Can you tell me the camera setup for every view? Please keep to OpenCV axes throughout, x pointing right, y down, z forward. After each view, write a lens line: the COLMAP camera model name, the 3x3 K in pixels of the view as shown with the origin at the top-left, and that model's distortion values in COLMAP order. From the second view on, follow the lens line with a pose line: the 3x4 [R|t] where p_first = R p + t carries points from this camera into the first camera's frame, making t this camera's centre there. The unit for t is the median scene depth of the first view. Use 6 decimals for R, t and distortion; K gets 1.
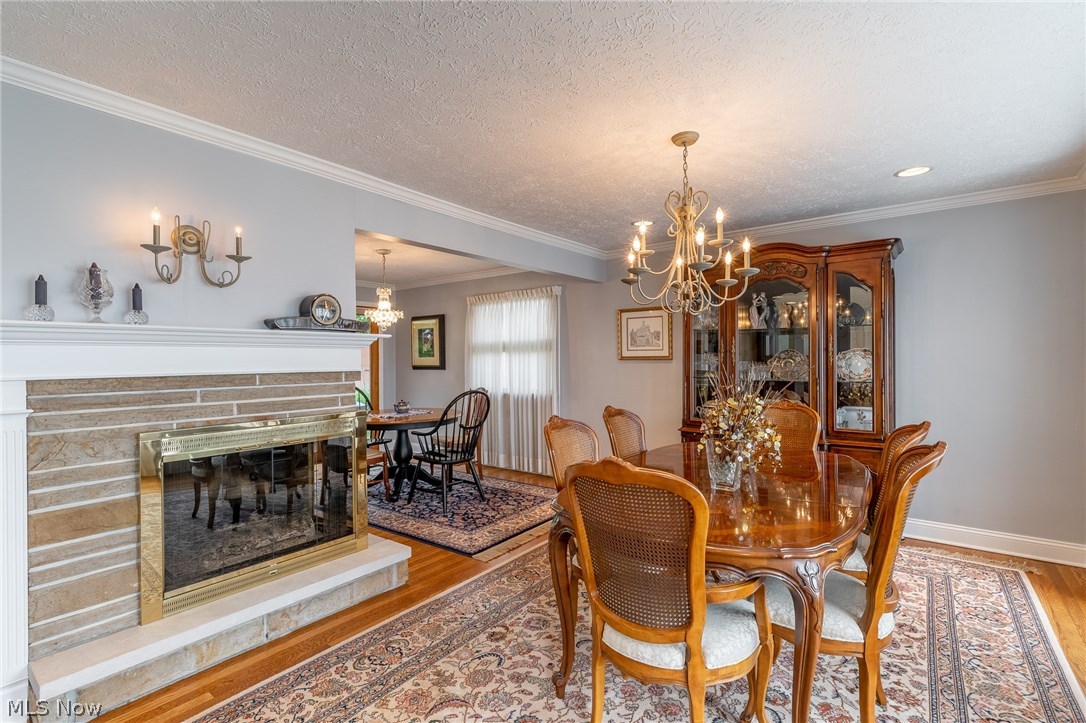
lens RADIAL K [[516.9, 0, 543.4], [0, 516.9, 356.2], [0, 0, 1]] dist [0.012134, 0.001286]
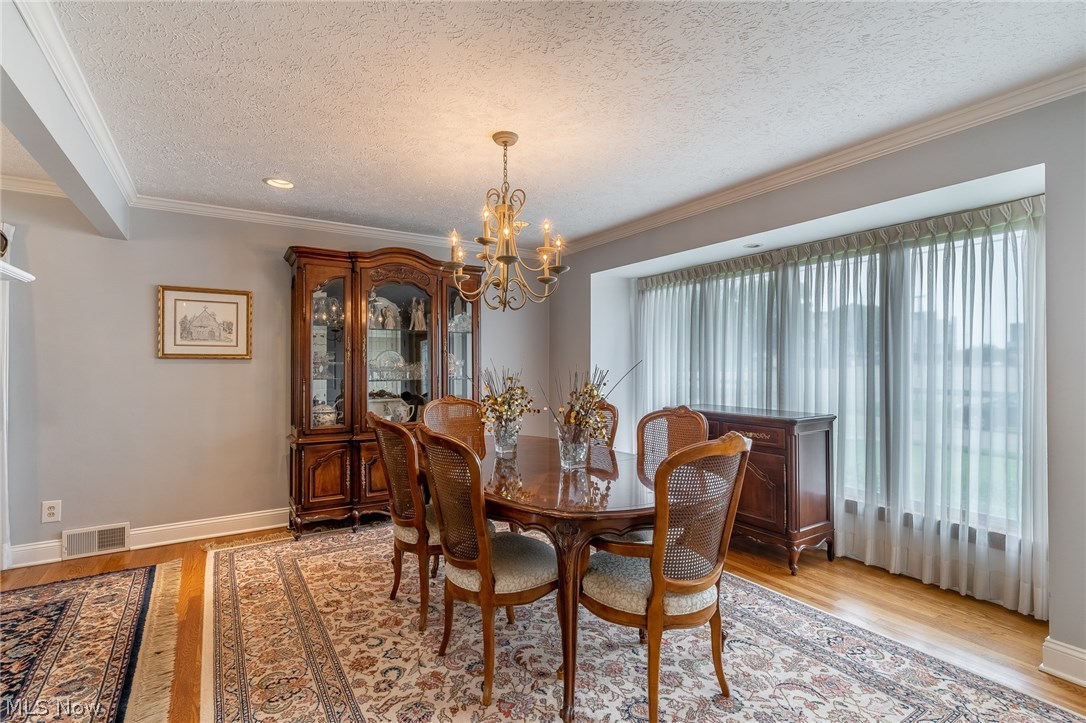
lens RADIAL K [[516.9, 0, 552.8], [0, 516.9, 372.4], [0, 0, 1]] dist [0.012134, 0.001286]
pose [[0.356009, -0.019425, 0.934281, -0.290525], [-0.012775, 0.999589, 0.025650, 0.000565], [-0.934395, -0.021067, 0.355615, 0.254969]]
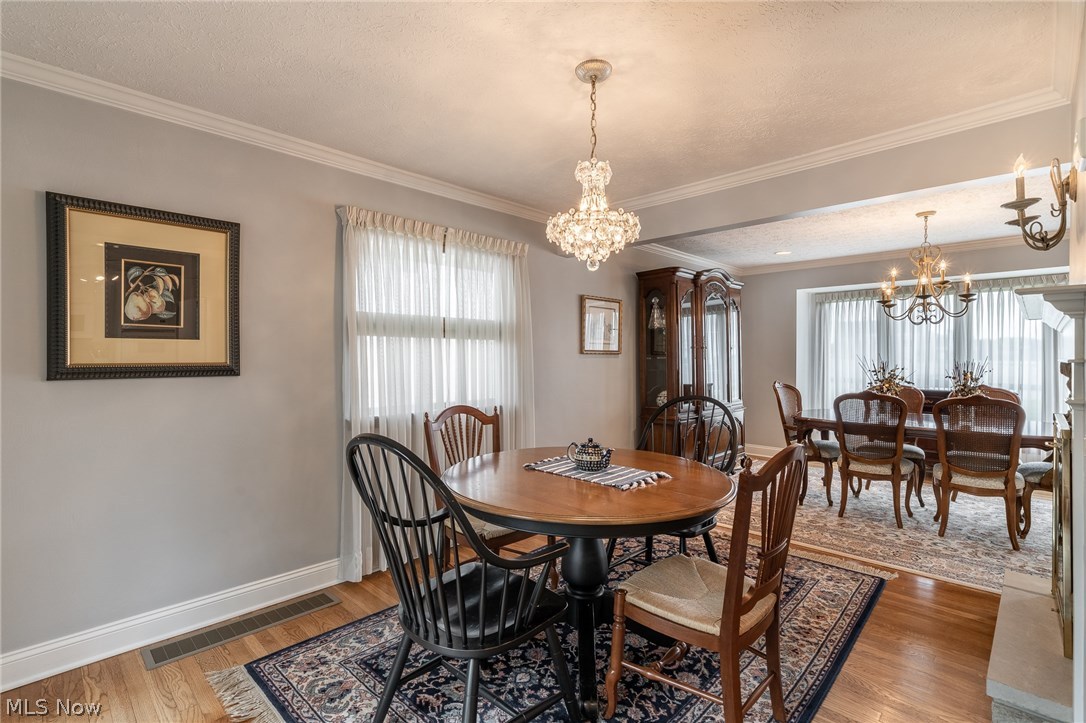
lens RADIAL K [[516.9, 0, 545.6], [0, 516.9, 362.0], [0, 0, 1]] dist [0.012134, 0.001286]
pose [[0.104818, -0.005542, 0.994476, -0.657711], [-0.012362, 0.999900, 0.006876, 0.014302], [-0.994415, -0.013014, 0.104739, 0.913600]]
